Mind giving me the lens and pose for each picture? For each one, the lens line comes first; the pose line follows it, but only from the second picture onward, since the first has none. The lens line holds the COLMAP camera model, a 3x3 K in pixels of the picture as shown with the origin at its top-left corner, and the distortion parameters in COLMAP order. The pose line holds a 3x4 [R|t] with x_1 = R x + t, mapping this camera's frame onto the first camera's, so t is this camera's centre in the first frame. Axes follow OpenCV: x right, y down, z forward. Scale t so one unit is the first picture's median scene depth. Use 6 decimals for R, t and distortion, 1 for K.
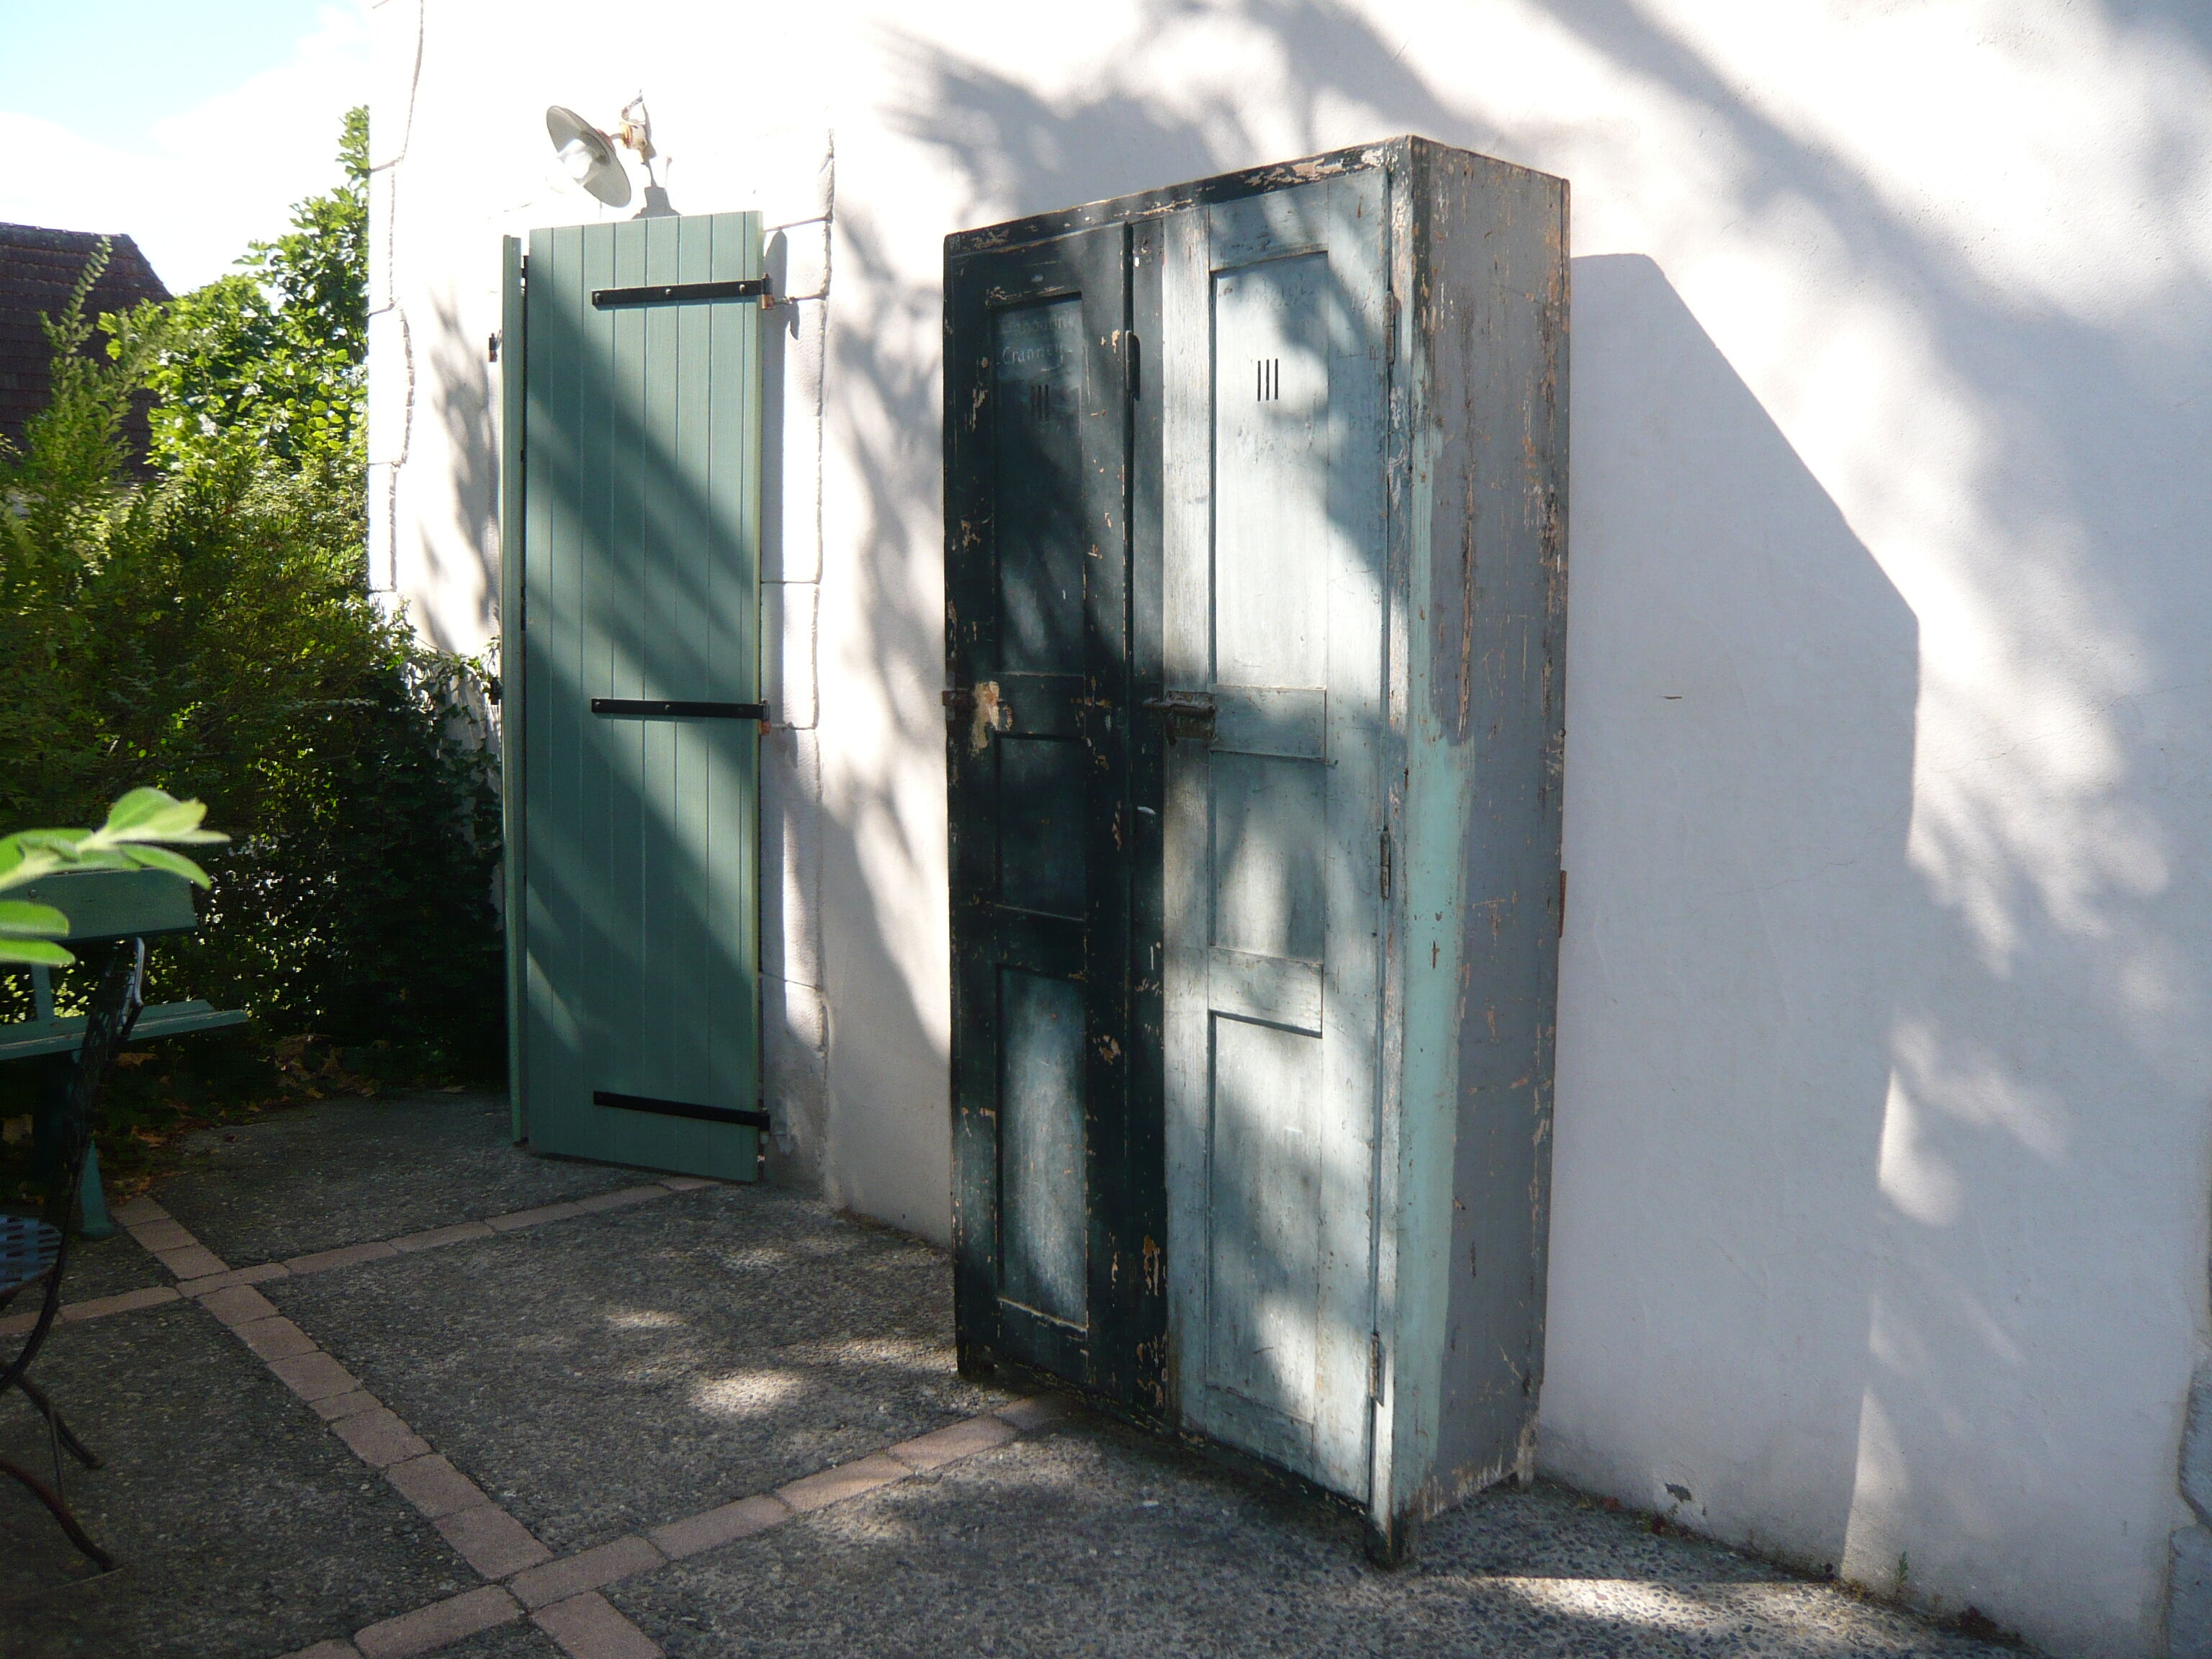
lens RADIAL K [[1871.1, 0, 1121.7], [0, 1871.1, 829.9], [0, 0, 1]] dist [-0.103202, 0.048544]
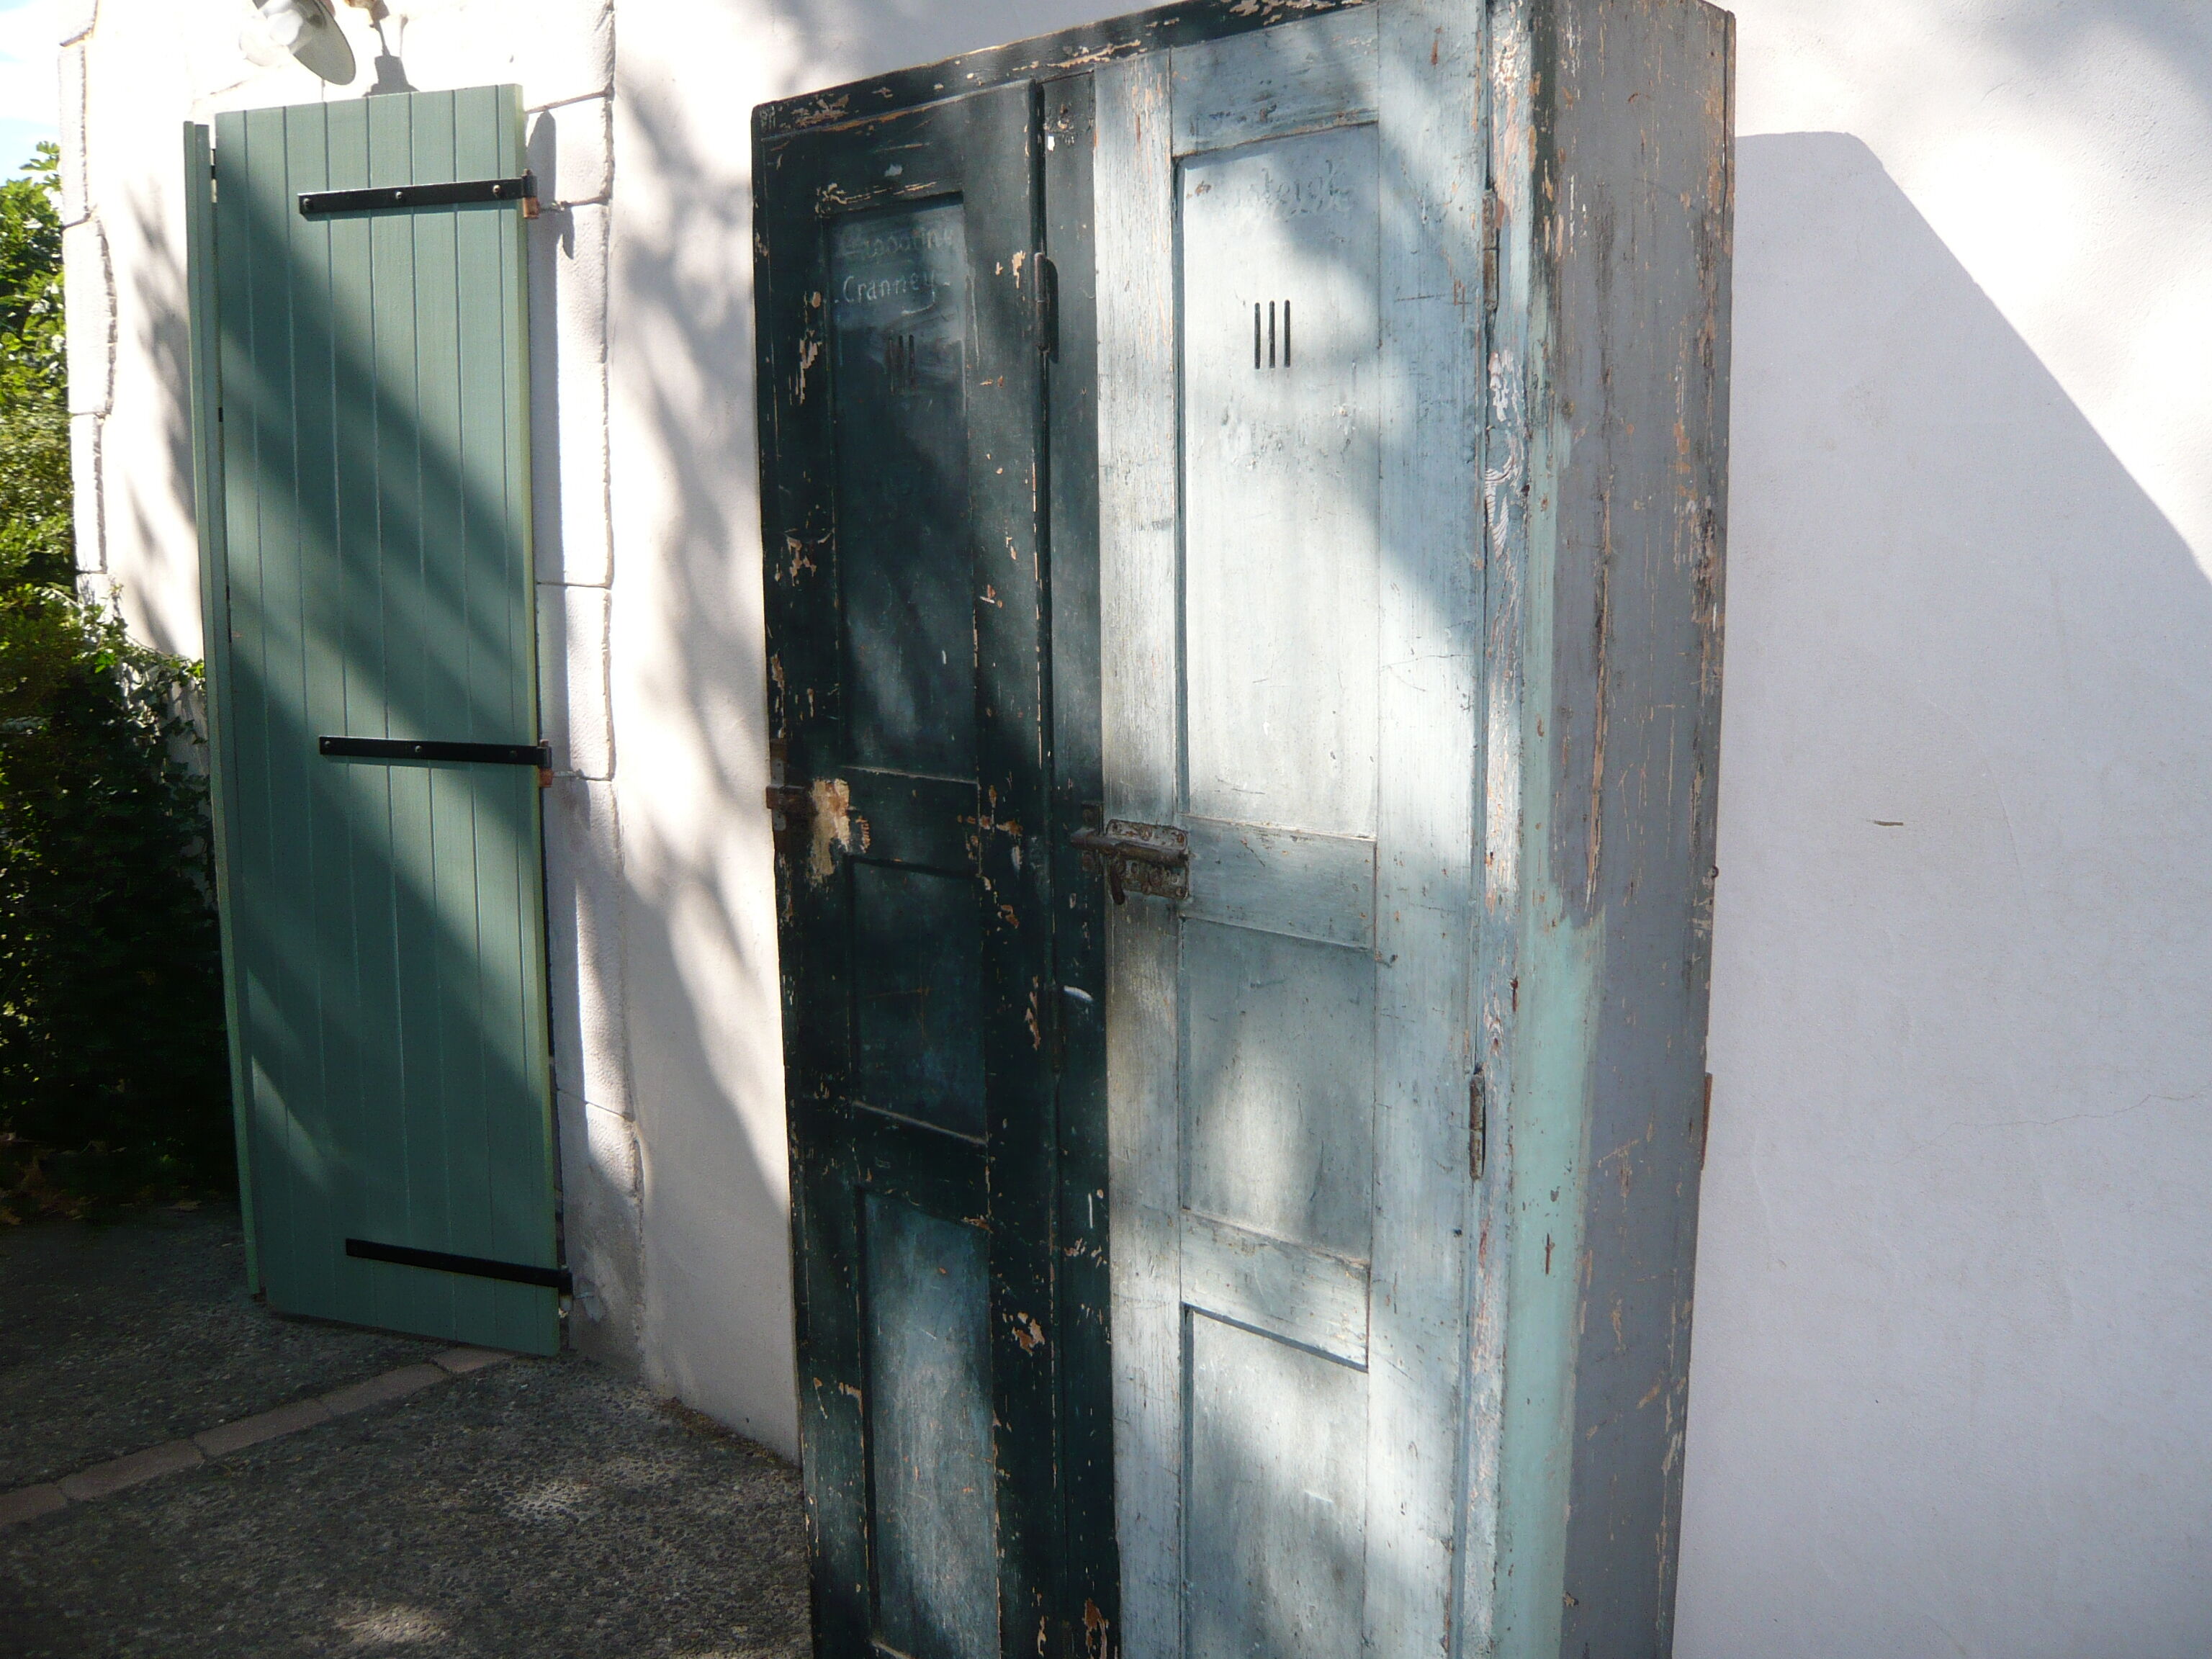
lens RADIAL K [[1871.1, 0, 1110.2], [0, 1871.1, 811.8], [0, 0, 1]] dist [-0.103202, 0.048544]
pose [[0.997800, -0.020556, 0.063023, -0.015035], [0.018035, 0.999024, 0.040327, -0.096553], [-0.063790, -0.039102, 0.997197, 0.337312]]
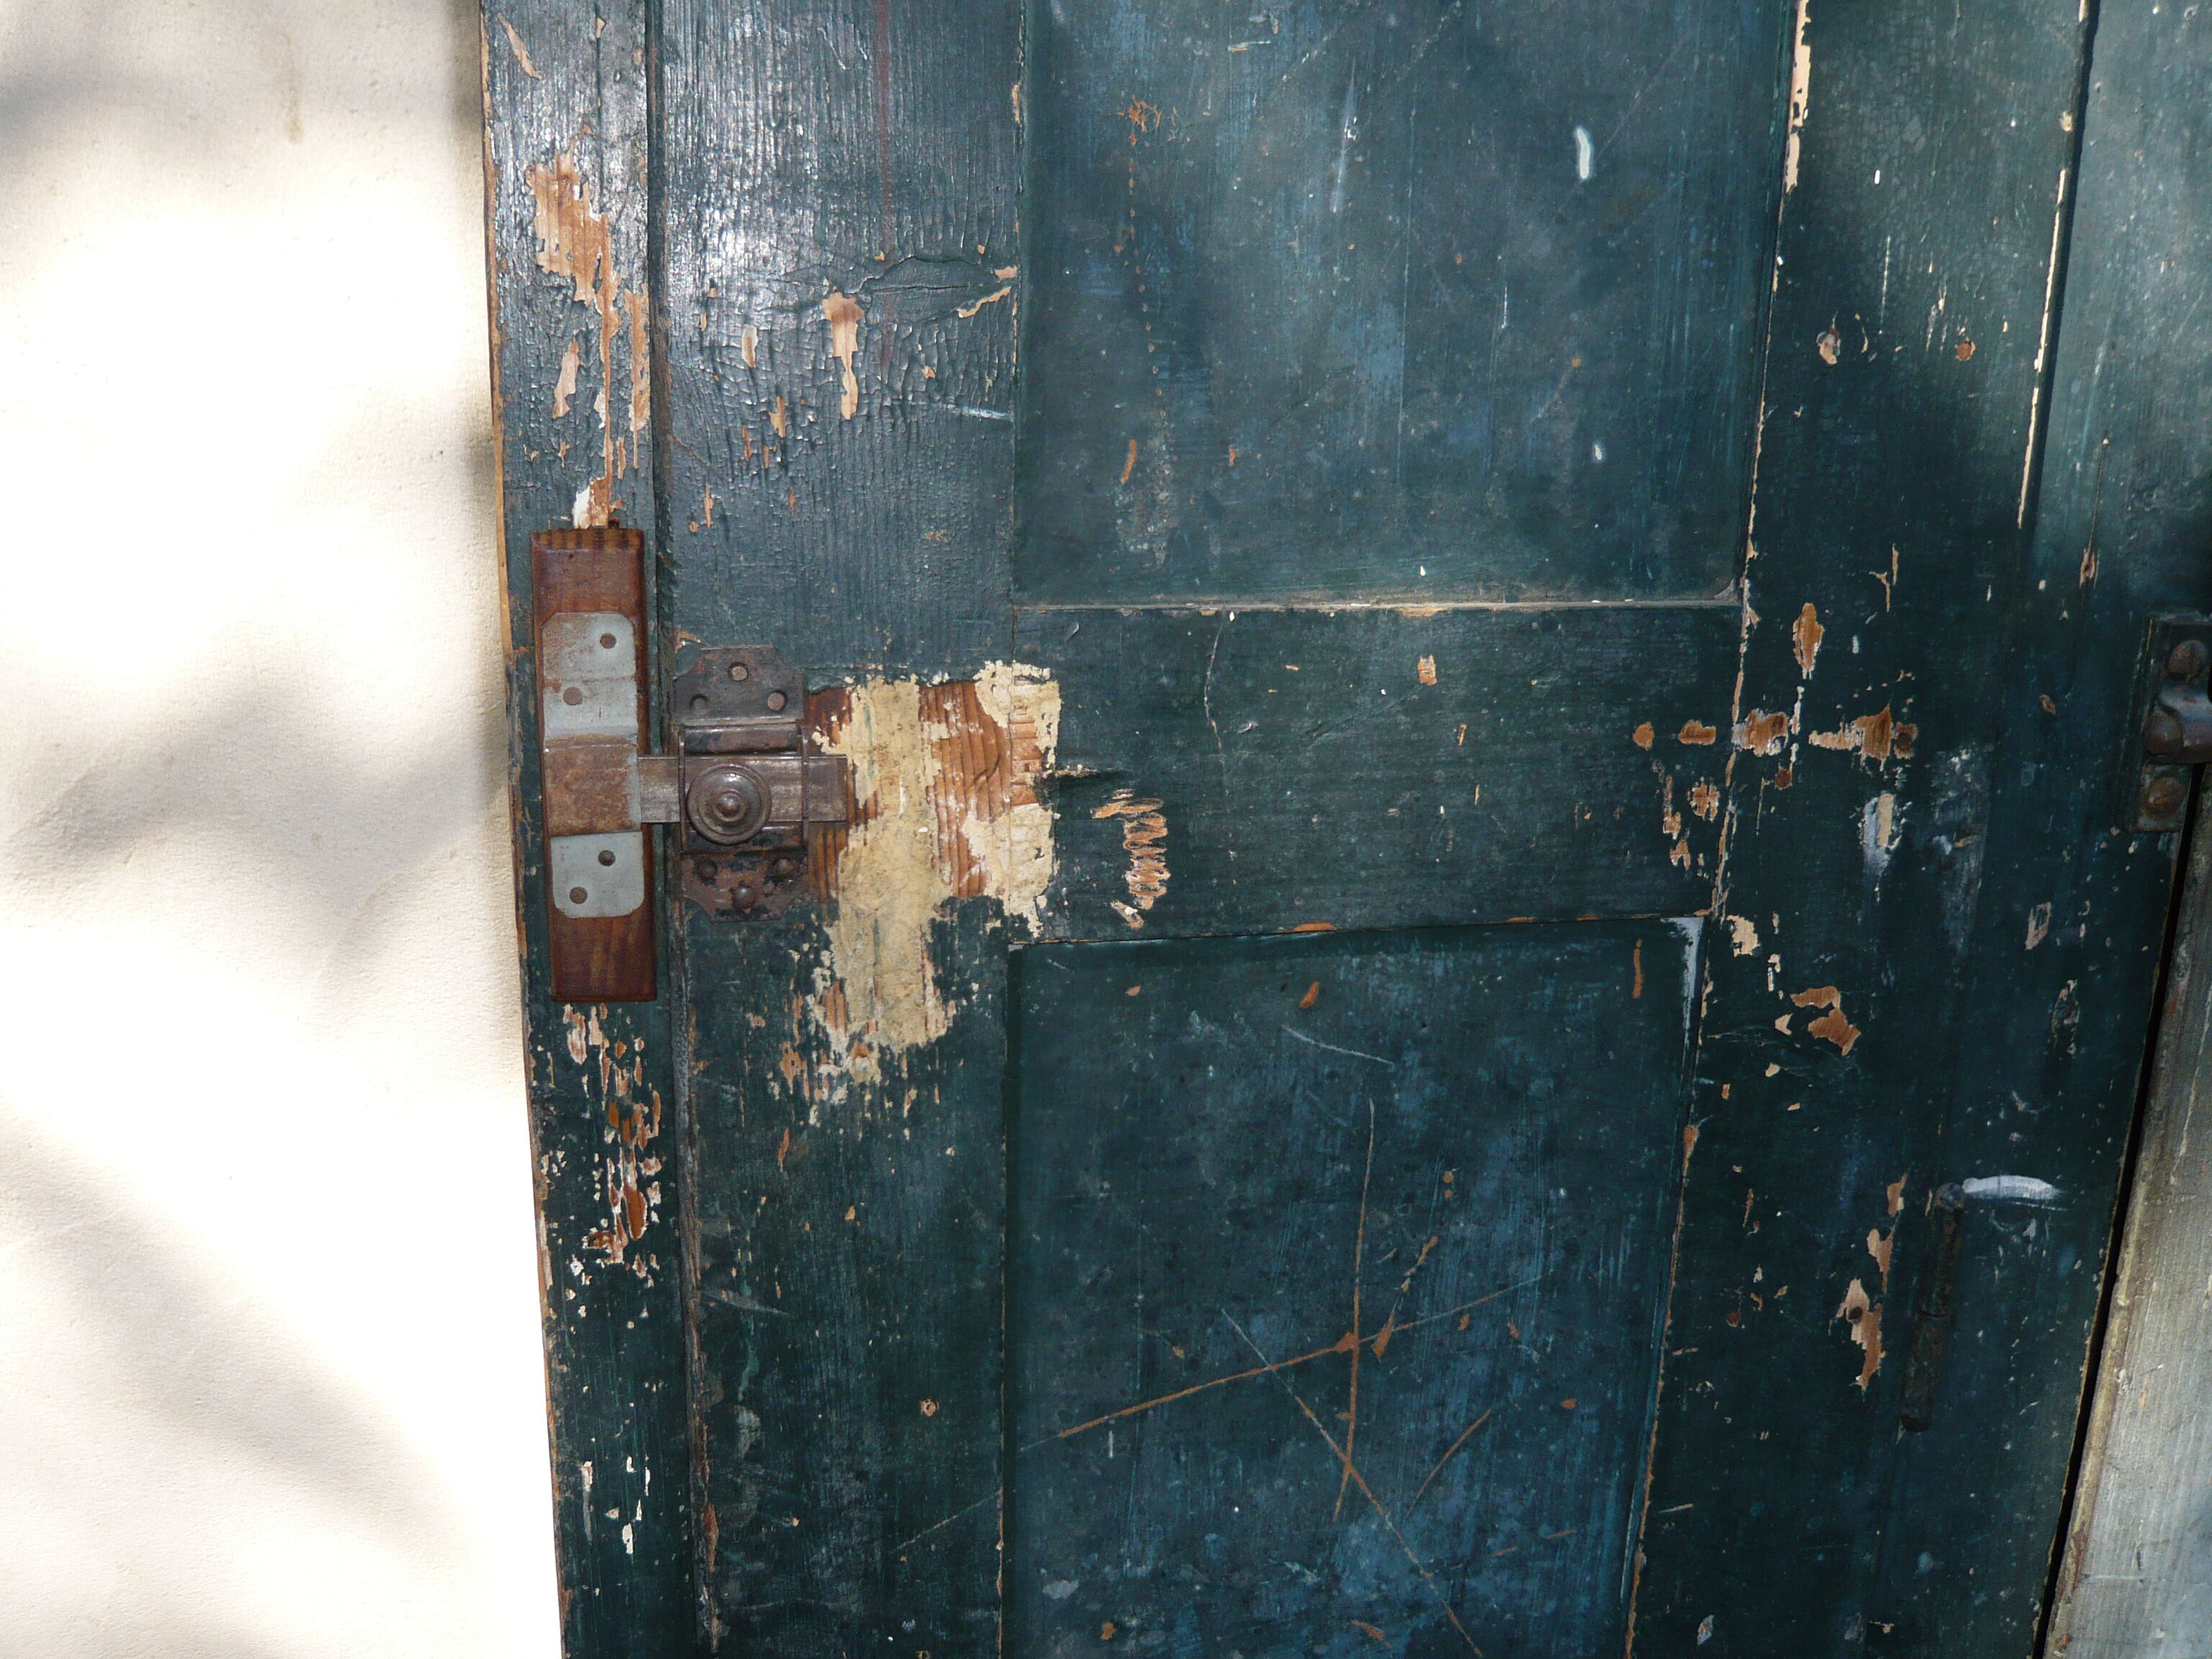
lens RADIAL K [[2174.6, 0, 1102.9], [0, 2174.6, 835.1], [0, 0, 1]] dist [-0.086462, 0.000000]
pose [[0.549798, -0.211761, 0.808010, -0.233210], [0.076381, 0.976024, 0.203821, -0.107218], [-0.831798, -0.050343, 0.552790, 0.918091]]
